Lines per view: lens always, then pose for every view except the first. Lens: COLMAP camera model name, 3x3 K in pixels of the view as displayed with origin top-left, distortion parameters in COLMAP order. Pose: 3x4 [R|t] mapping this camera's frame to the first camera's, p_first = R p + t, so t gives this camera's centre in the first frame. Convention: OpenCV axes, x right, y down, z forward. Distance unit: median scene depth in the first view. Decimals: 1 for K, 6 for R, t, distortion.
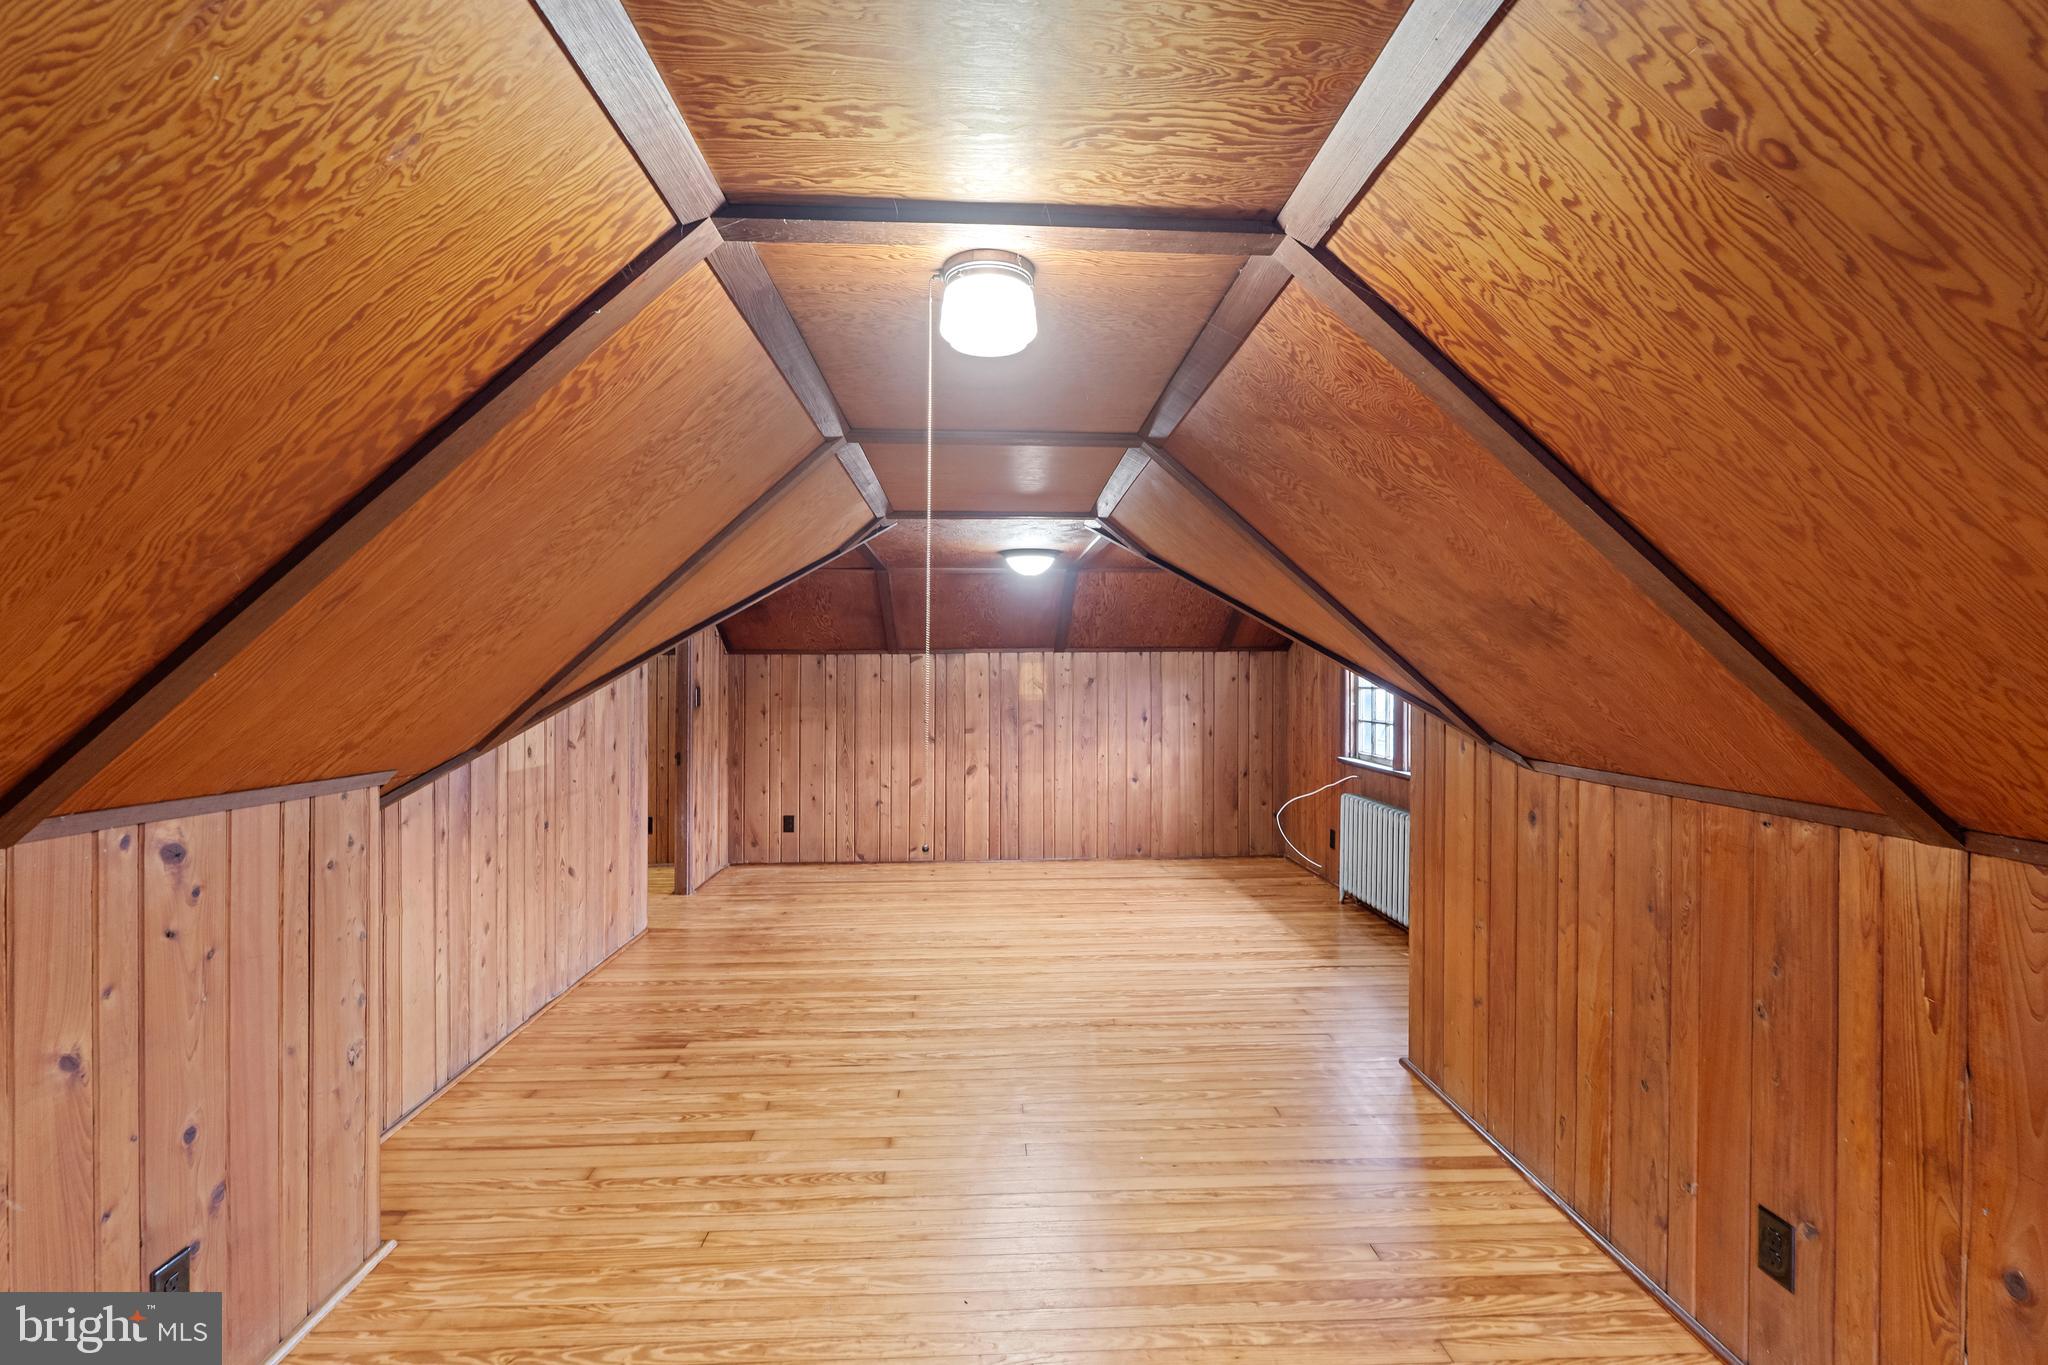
lens RADIAL K [[923.4, 0, 1027.5], [0, 923.4, 680.3], [0, 0, 1]] dist [-0.008139, 0.000628]
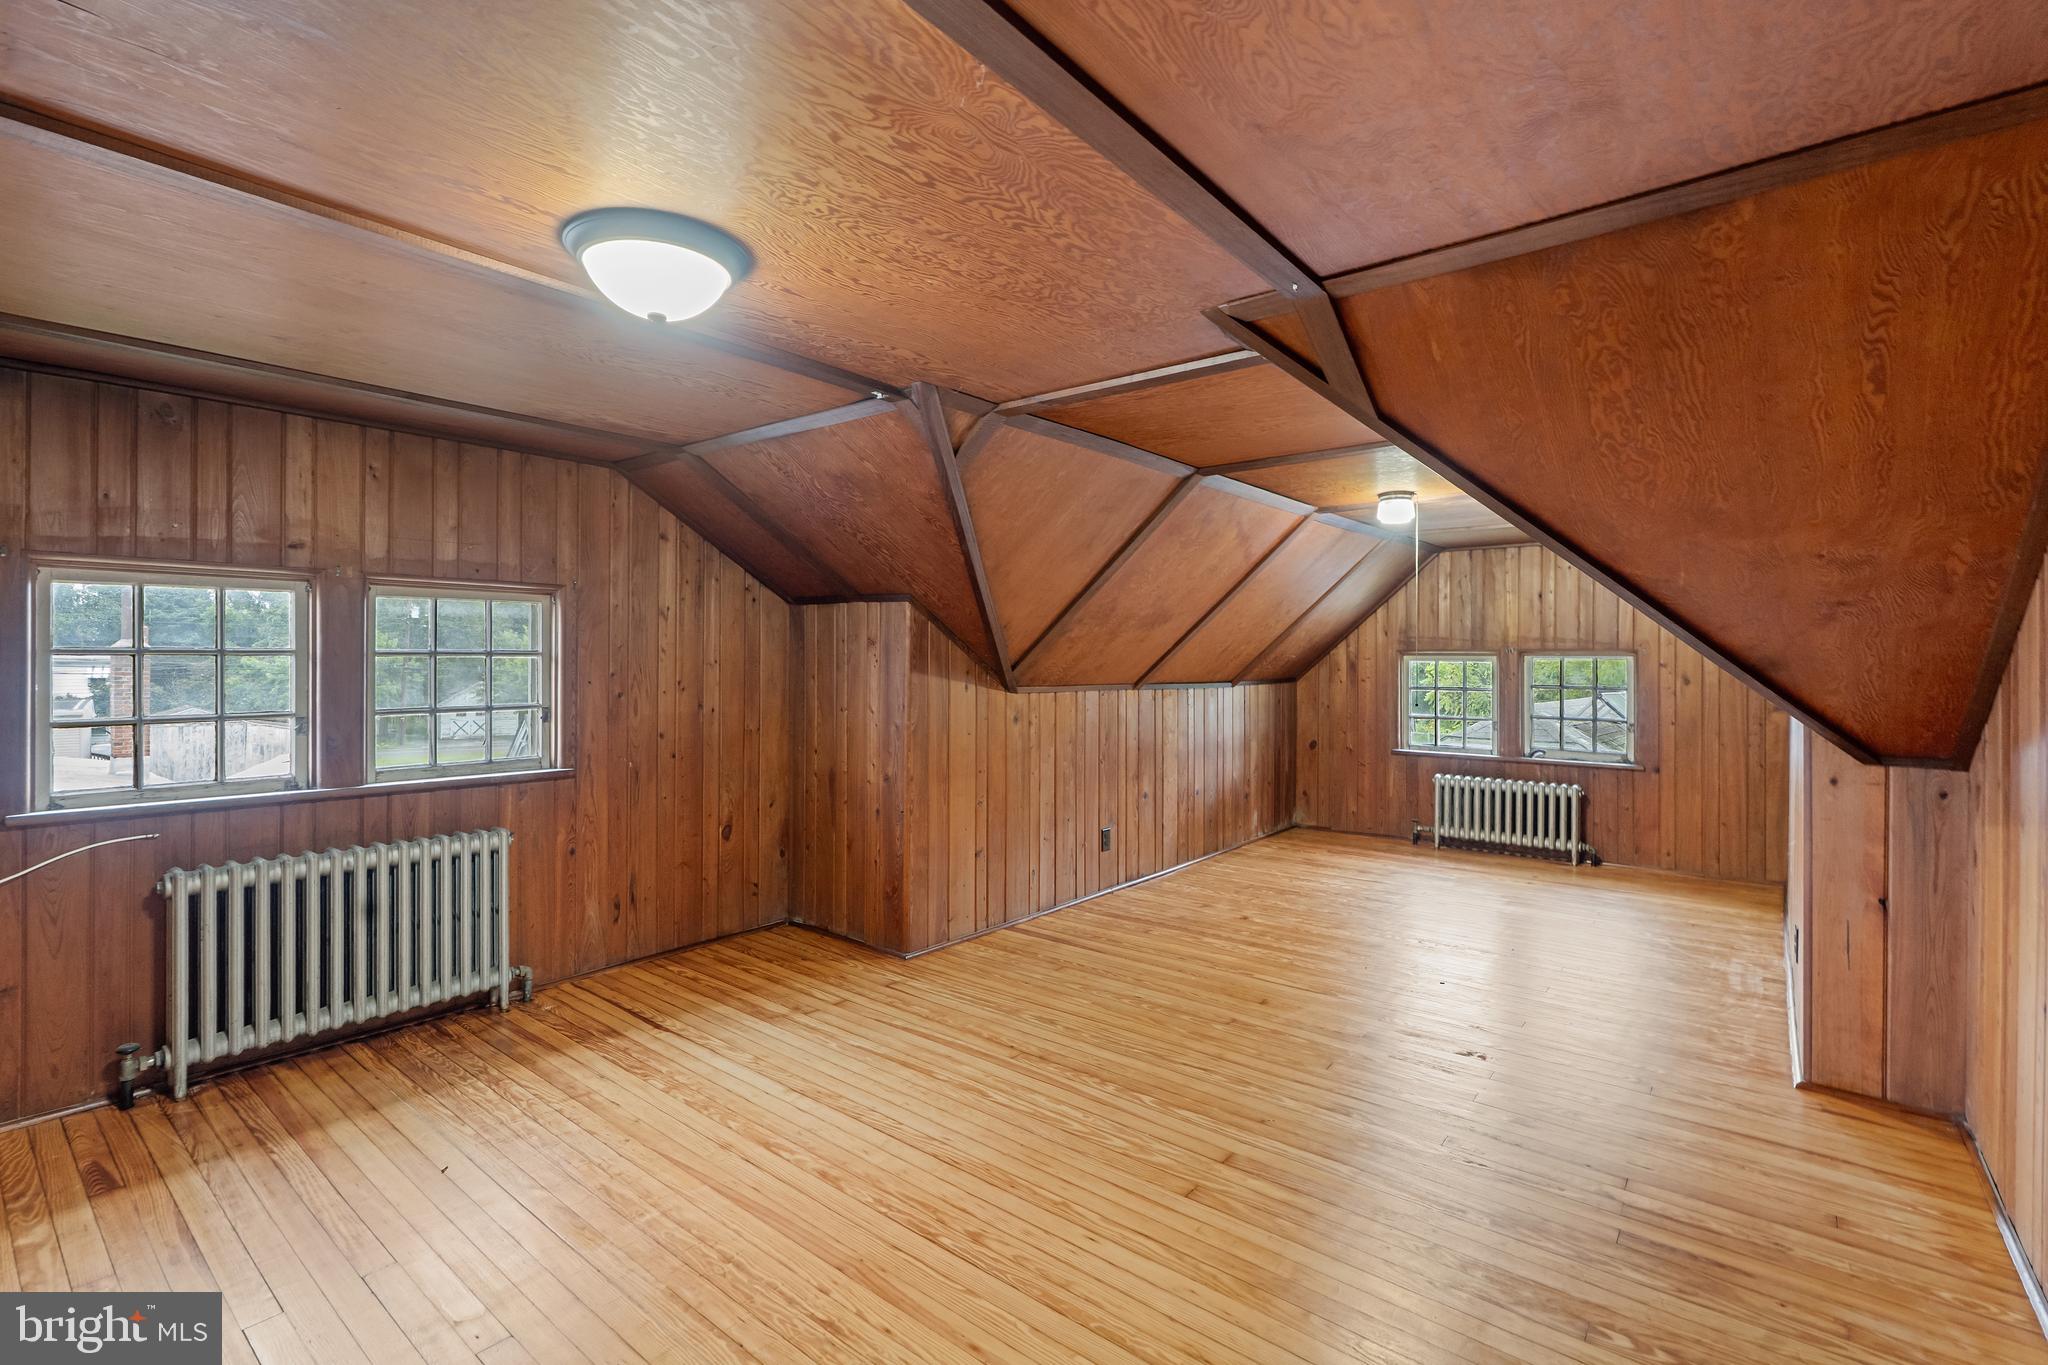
lens RADIAL K [[923.4, 0, 1023.2], [0, 923.4, 665.6], [0, 0, 1]] dist [-0.008139, 0.000628]
pose [[-0.741987, -0.009242, 0.670350, -0.496859], [-0.003621, 0.999946, 0.009778, 0.021098], [-0.670404, 0.004828, -0.741980, 1.763448]]
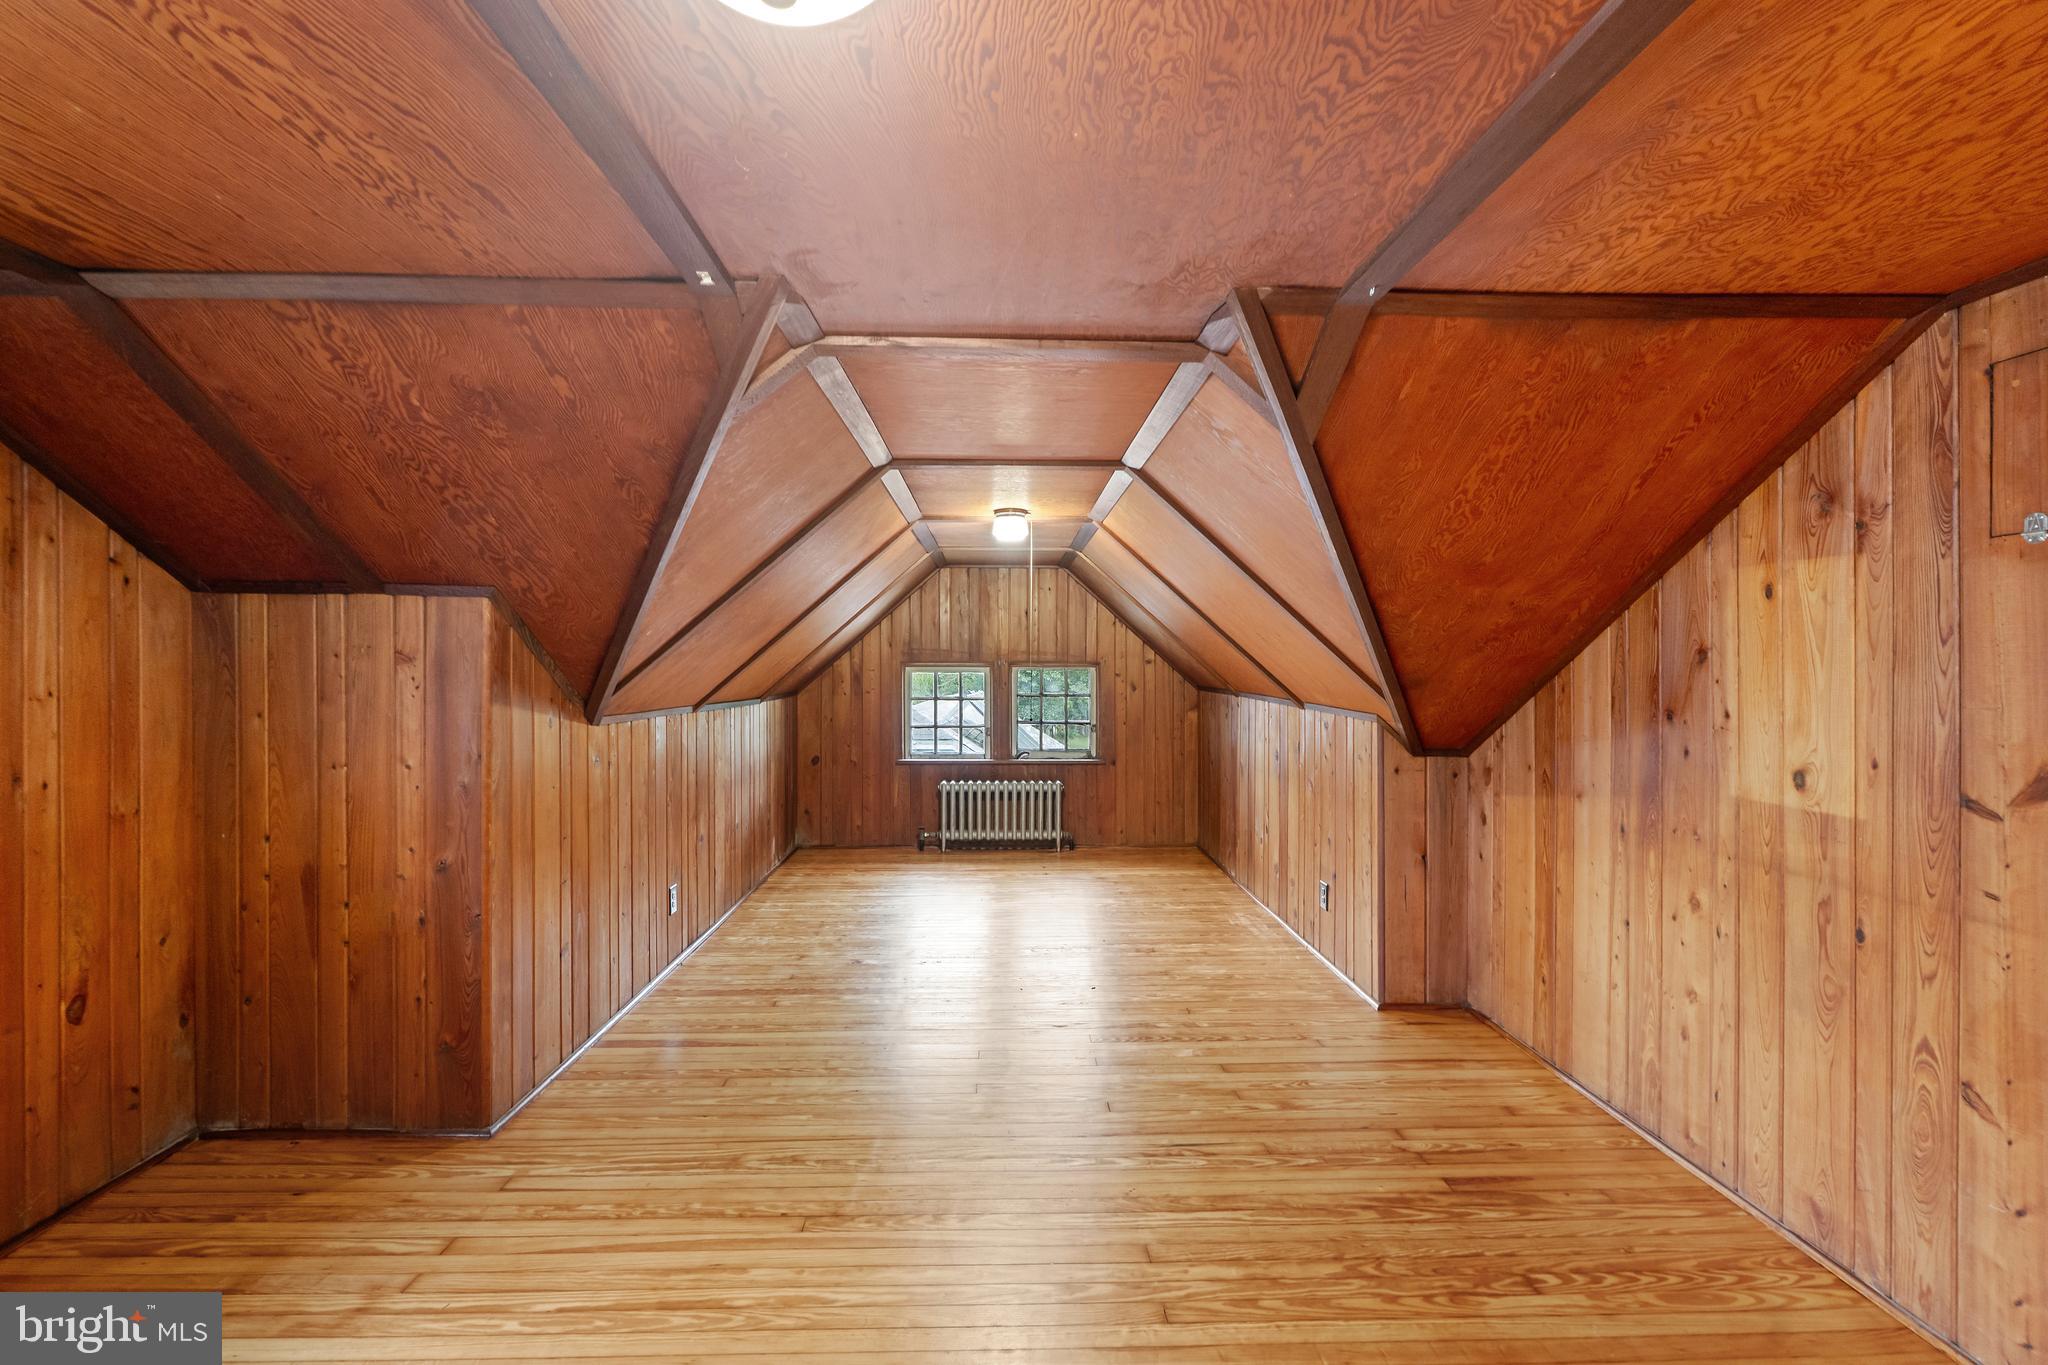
lens RADIAL K [[923.4, 0, 1022.5], [0, 923.4, 671.0], [0, 0, 1]] dist [-0.008139, 0.000628]
pose [[-0.999757, -0.003763, 0.021740, -0.066093], [-0.003549, 0.999945, 0.009893, 0.004272], [-0.021776, 0.009813, -0.999715, 1.757586]]
